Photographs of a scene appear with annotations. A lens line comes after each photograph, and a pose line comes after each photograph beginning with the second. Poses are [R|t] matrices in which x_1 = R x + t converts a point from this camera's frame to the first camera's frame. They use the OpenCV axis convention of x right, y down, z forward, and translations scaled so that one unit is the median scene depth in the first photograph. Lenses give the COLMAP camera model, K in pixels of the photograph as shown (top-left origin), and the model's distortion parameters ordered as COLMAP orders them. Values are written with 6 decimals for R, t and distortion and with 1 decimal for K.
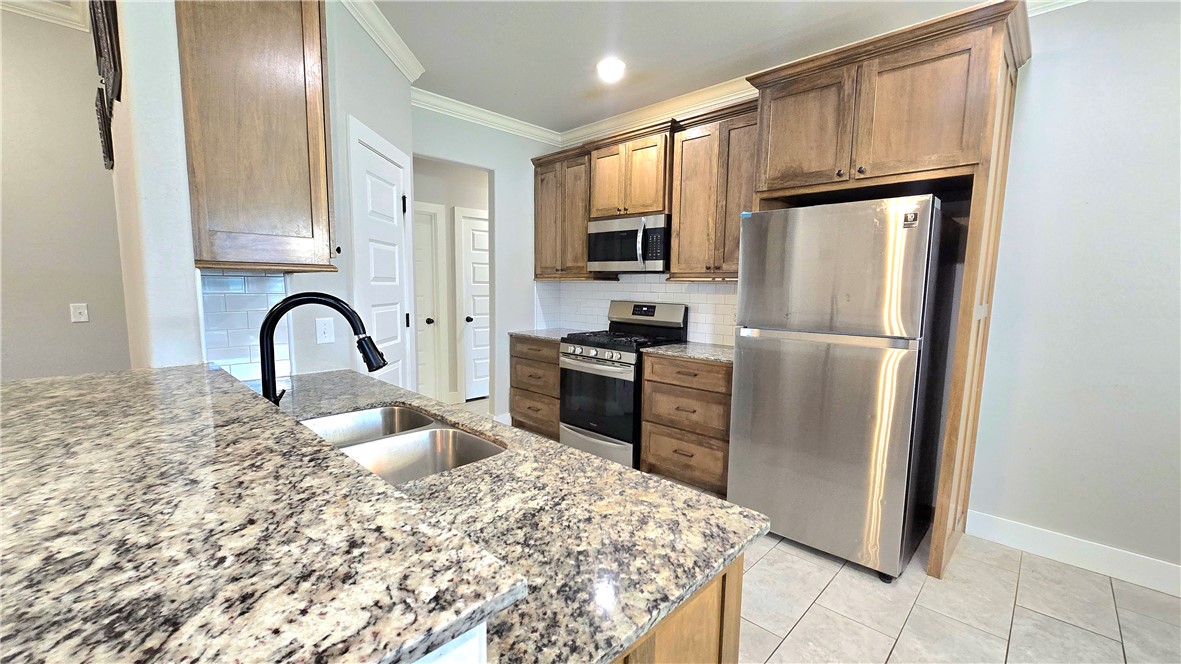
lens RADIAL K [[482.6, 0, 590.0], [0, 482.6, 338.4], [0, 0, 1]] dist [-0.000637, 0.000081]
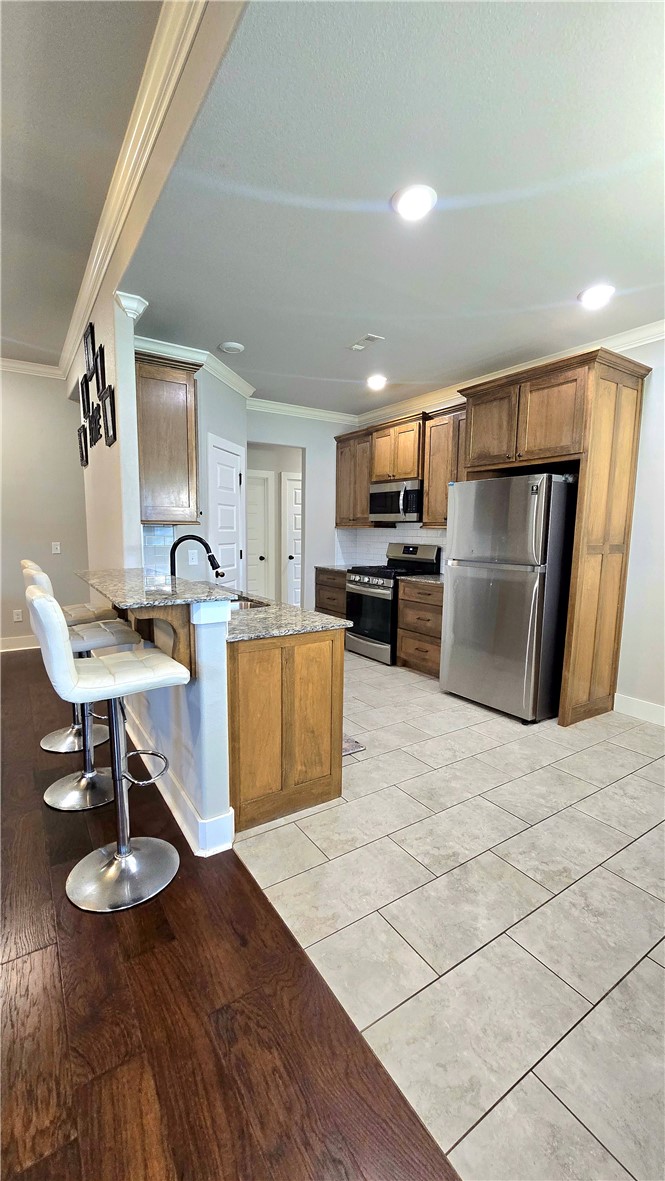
lens RADIAL K [[486.8, 0, 327.8], [0, 486.8, 589.2], [0, 0, 1]] dist [-0.006756, 0.003907]
pose [[0.975744, 0.023529, -0.217645, 0.207119], [-0.021478, 0.999700, 0.011784, 0.043339], [0.217857, -0.006823, 0.975957, -0.404701]]
